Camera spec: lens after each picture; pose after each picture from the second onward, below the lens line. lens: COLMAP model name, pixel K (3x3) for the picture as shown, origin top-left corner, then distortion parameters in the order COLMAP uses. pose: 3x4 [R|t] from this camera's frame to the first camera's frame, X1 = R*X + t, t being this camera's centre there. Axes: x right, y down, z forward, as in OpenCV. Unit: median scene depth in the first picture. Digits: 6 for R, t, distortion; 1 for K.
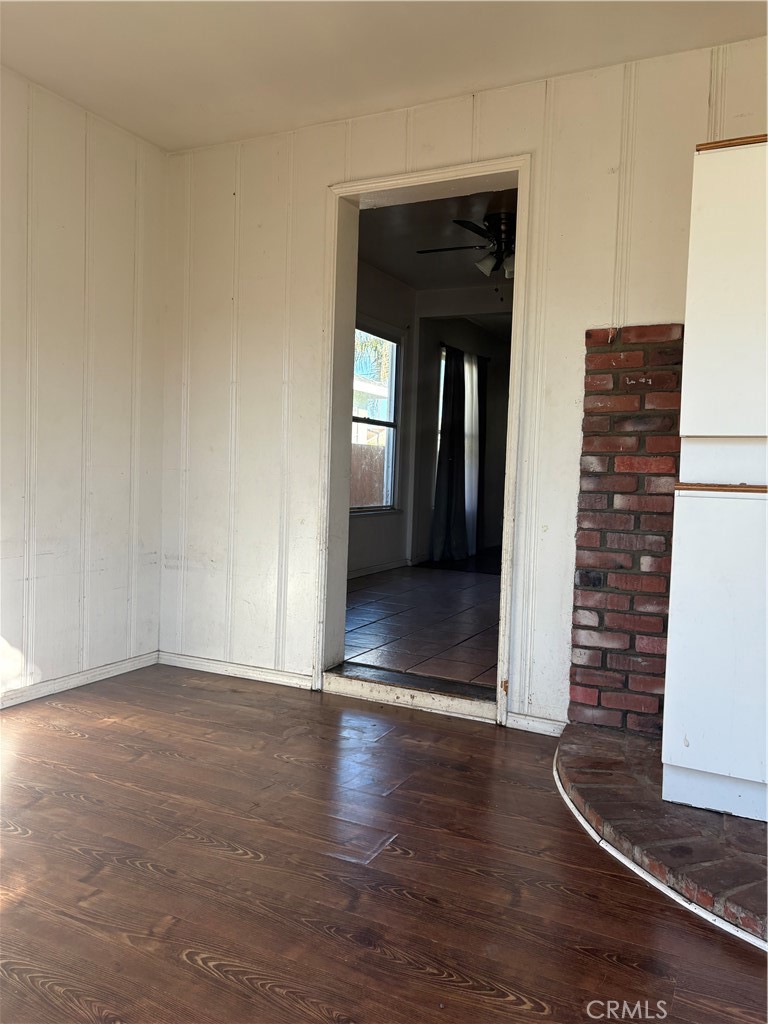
lens RADIAL K [[785.1, 0, 384.9], [0, 785.1, 510.1], [0, 0, 1]] dist [0.087592, -0.075527]
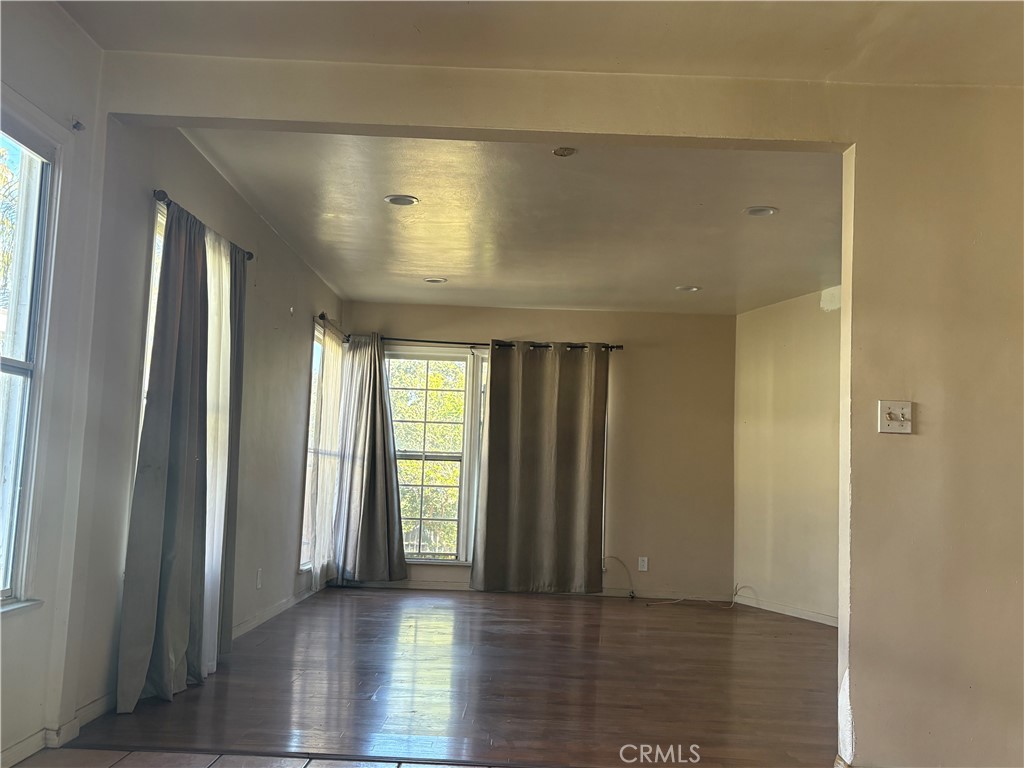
lens RADIAL K [[964.9, 0, 514.1], [0, 964.9, 383.6], [0, 0, 1]] dist [0.054910, 0.000000]
pose [[0.888850, 0.043044, 0.456172, 0.005537], [0.019072, 0.991239, -0.130695, -0.033224], [-0.457801, 0.124869, 0.880242, 0.463940]]
